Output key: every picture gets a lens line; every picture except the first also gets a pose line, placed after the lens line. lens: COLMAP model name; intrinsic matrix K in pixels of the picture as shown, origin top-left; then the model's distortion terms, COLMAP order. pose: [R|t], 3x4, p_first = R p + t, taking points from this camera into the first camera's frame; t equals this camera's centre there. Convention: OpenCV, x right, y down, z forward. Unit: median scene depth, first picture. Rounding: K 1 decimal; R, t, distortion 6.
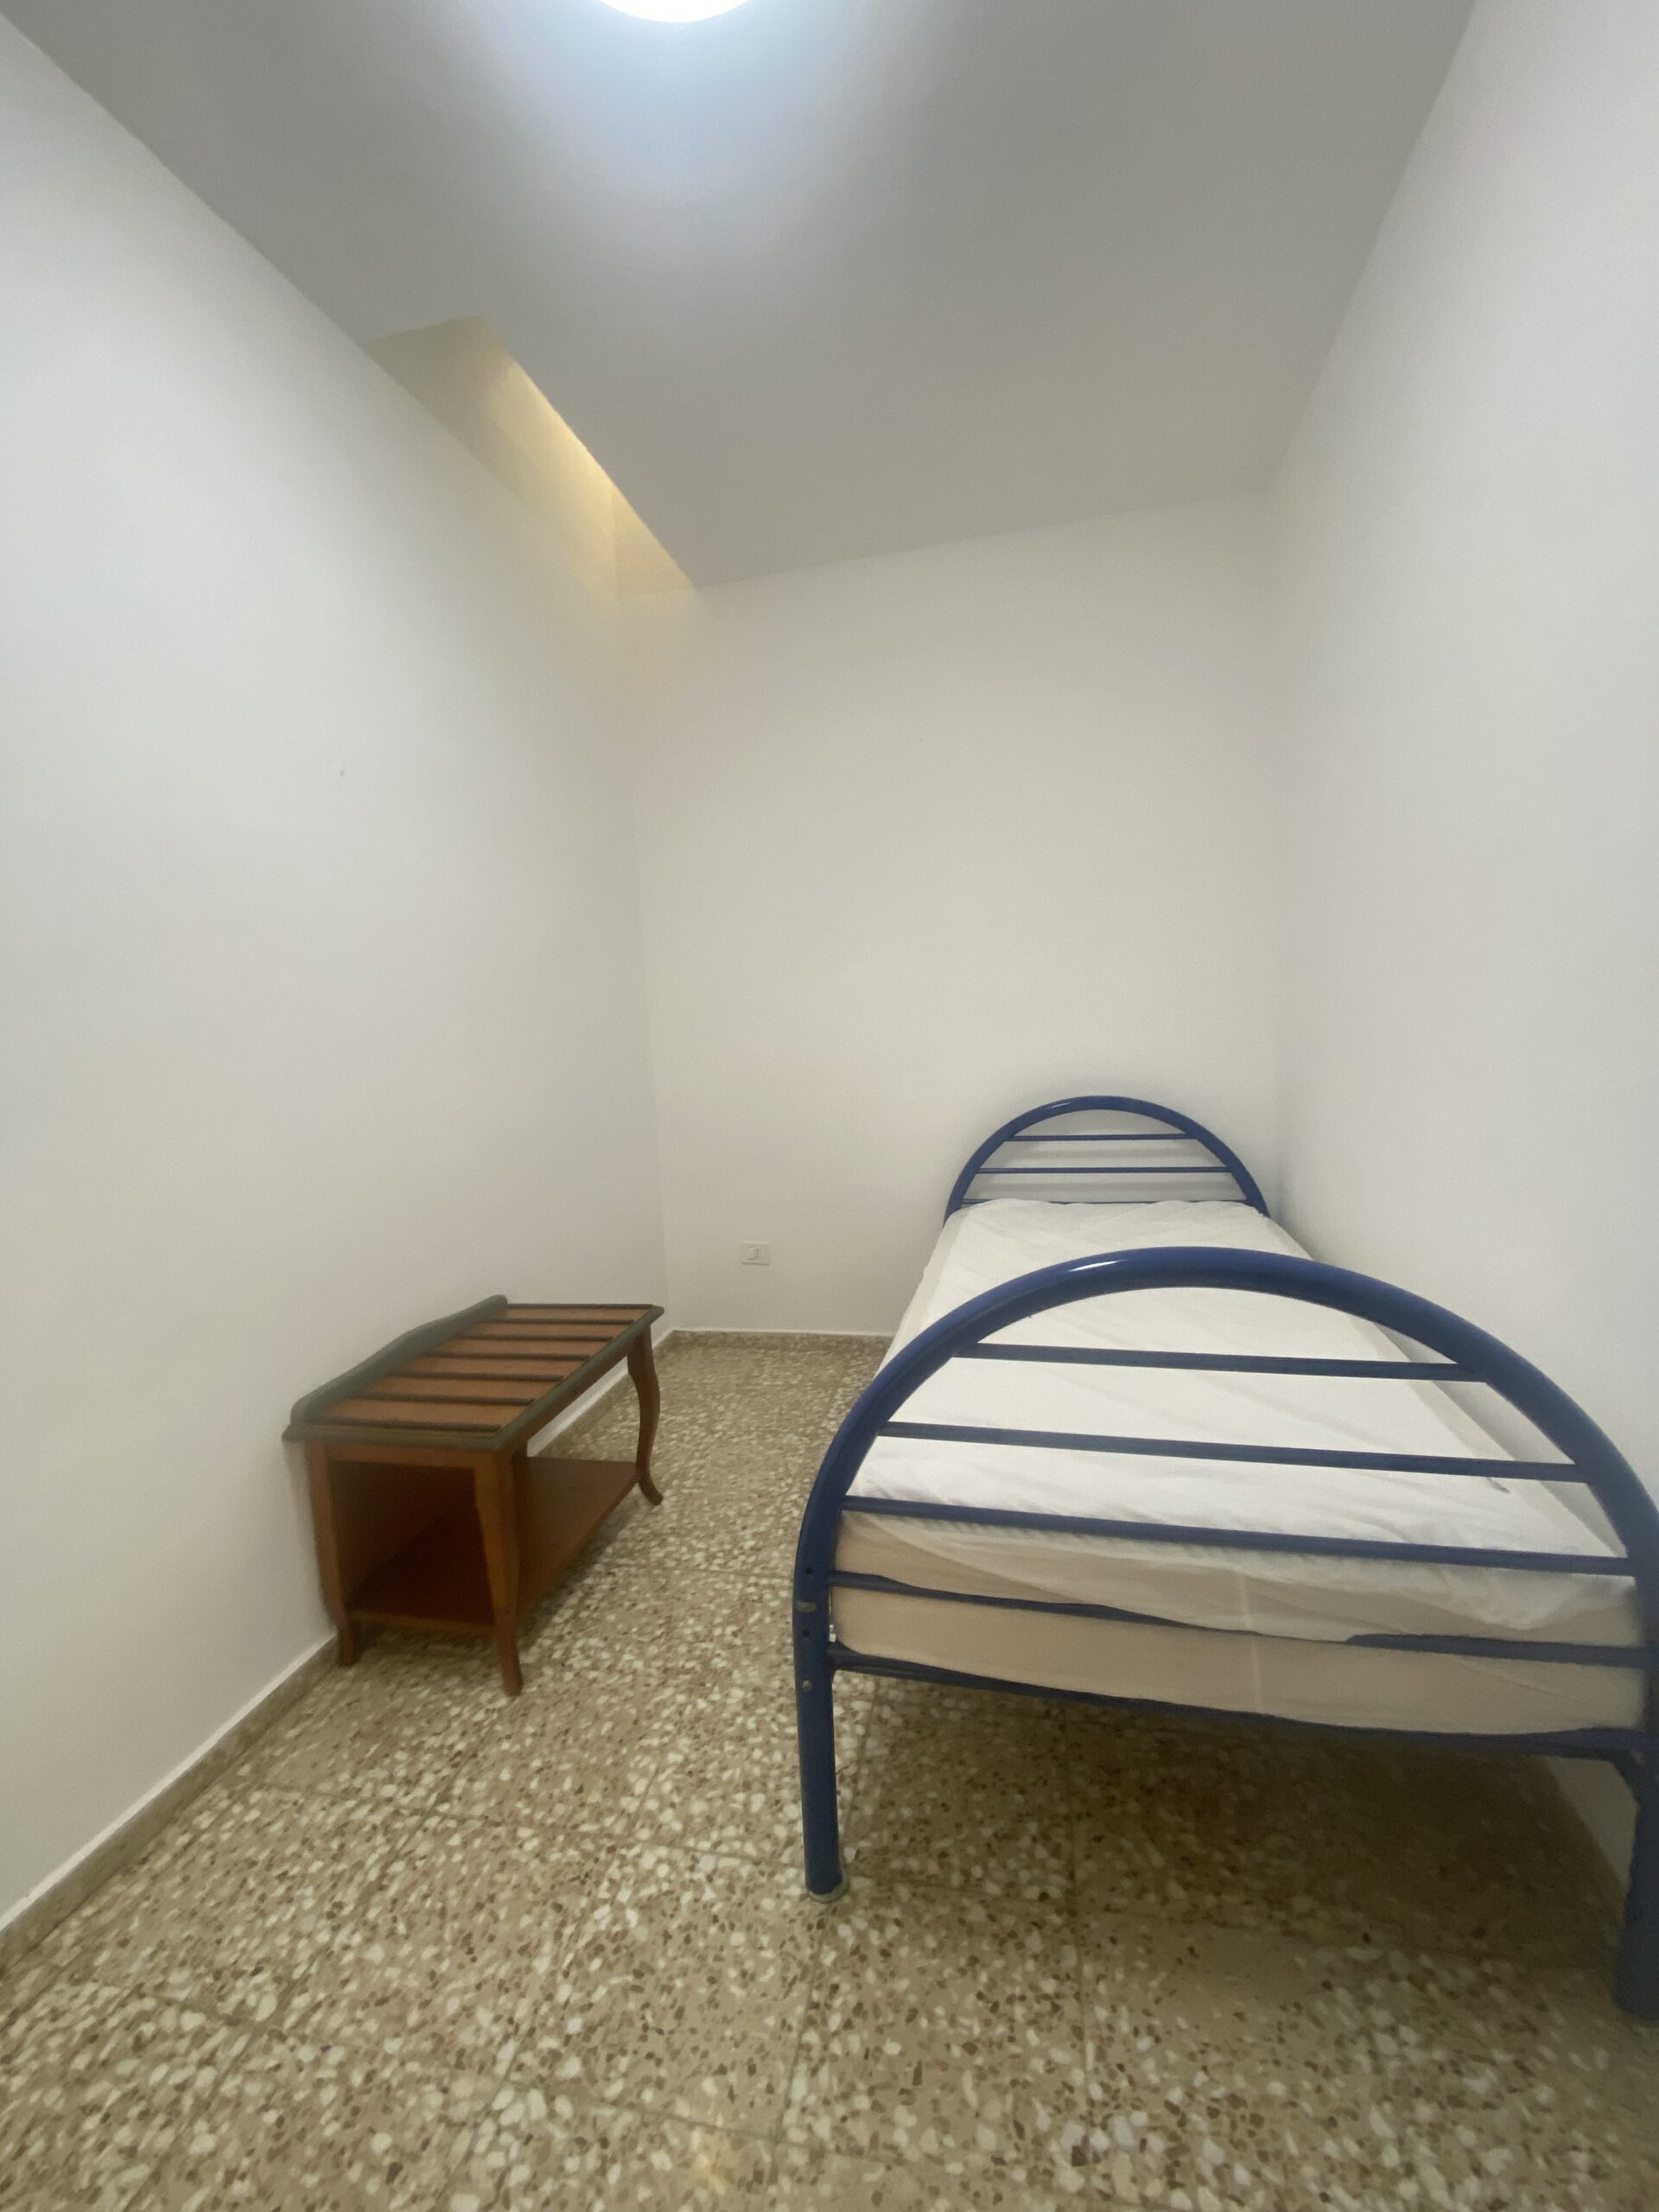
lens RADIAL K [[882.4, 0, 868.3], [0, 882.4, 1094.8], [0, 0, 1]] dist [0.014660, -0.016447]
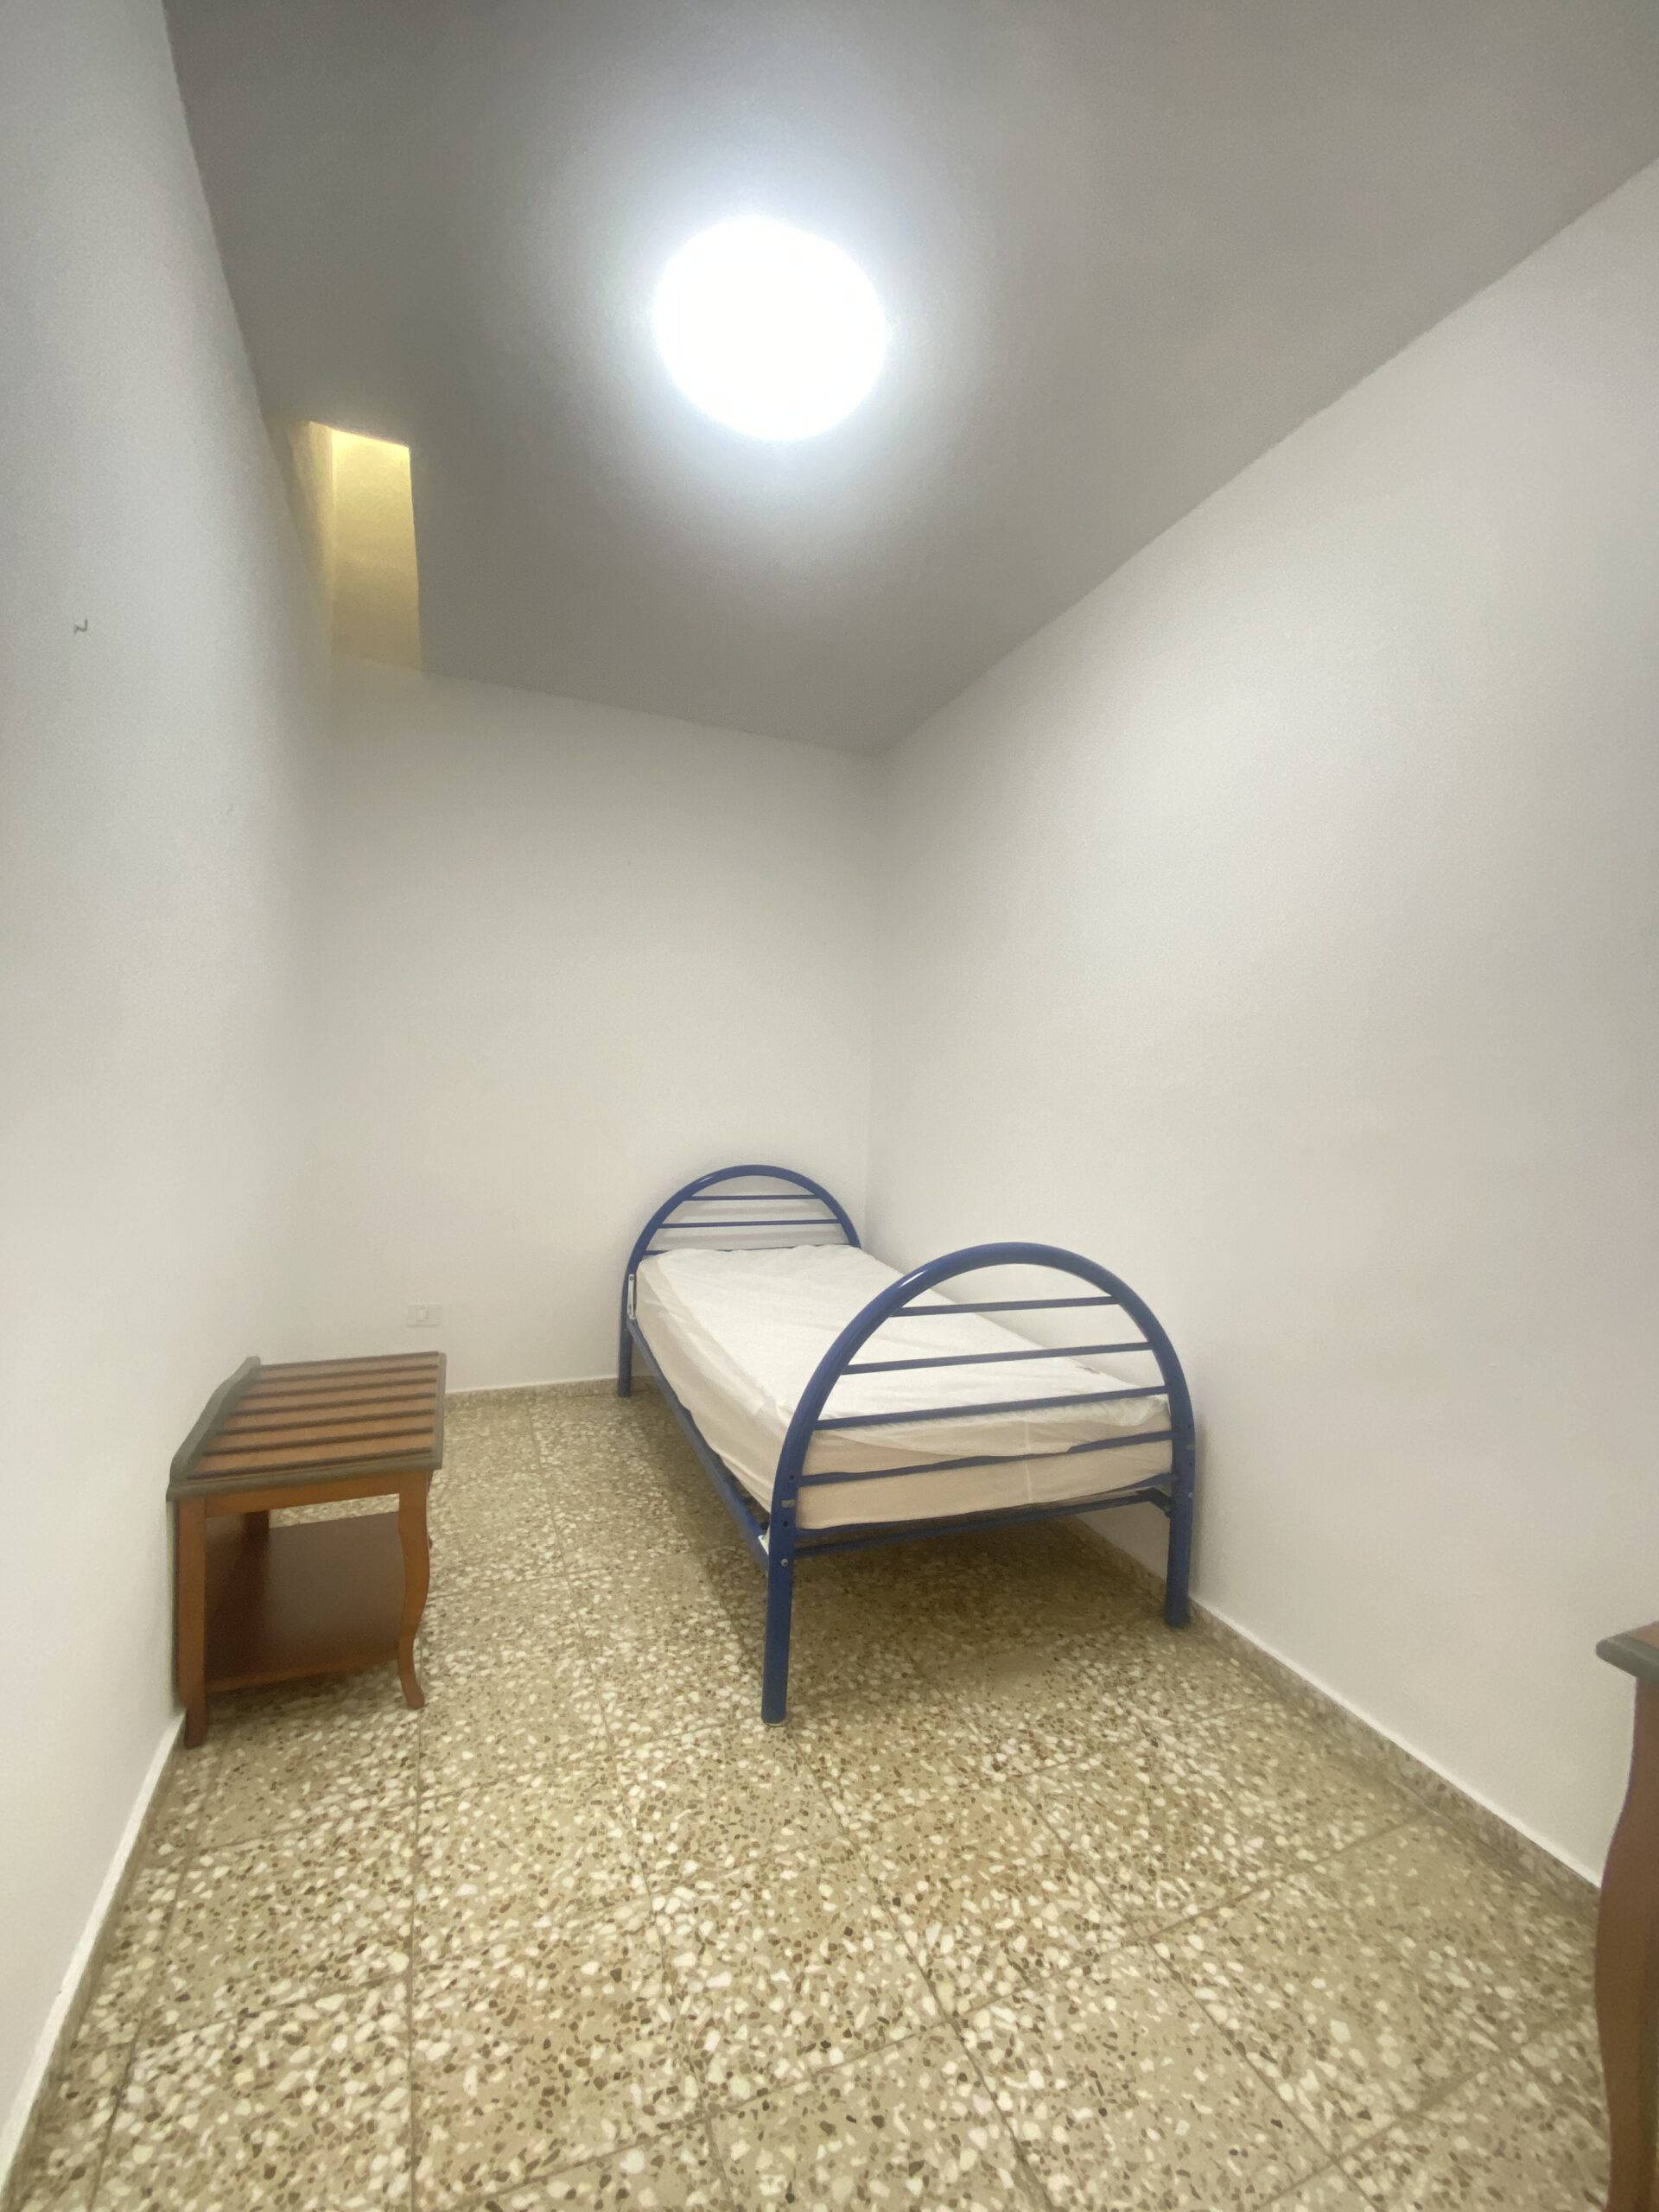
lens RADIAL K [[888.1, 0, 821.8], [0, 888.1, 1097.2], [0, 0, 1]] dist [0.018060, -0.018076]
pose [[0.822168, 0.076402, 0.564095, -0.964137], [-0.024620, 0.994797, -0.098853, 0.058819], [-0.568713, 0.067385, 0.819771, -0.299076]]
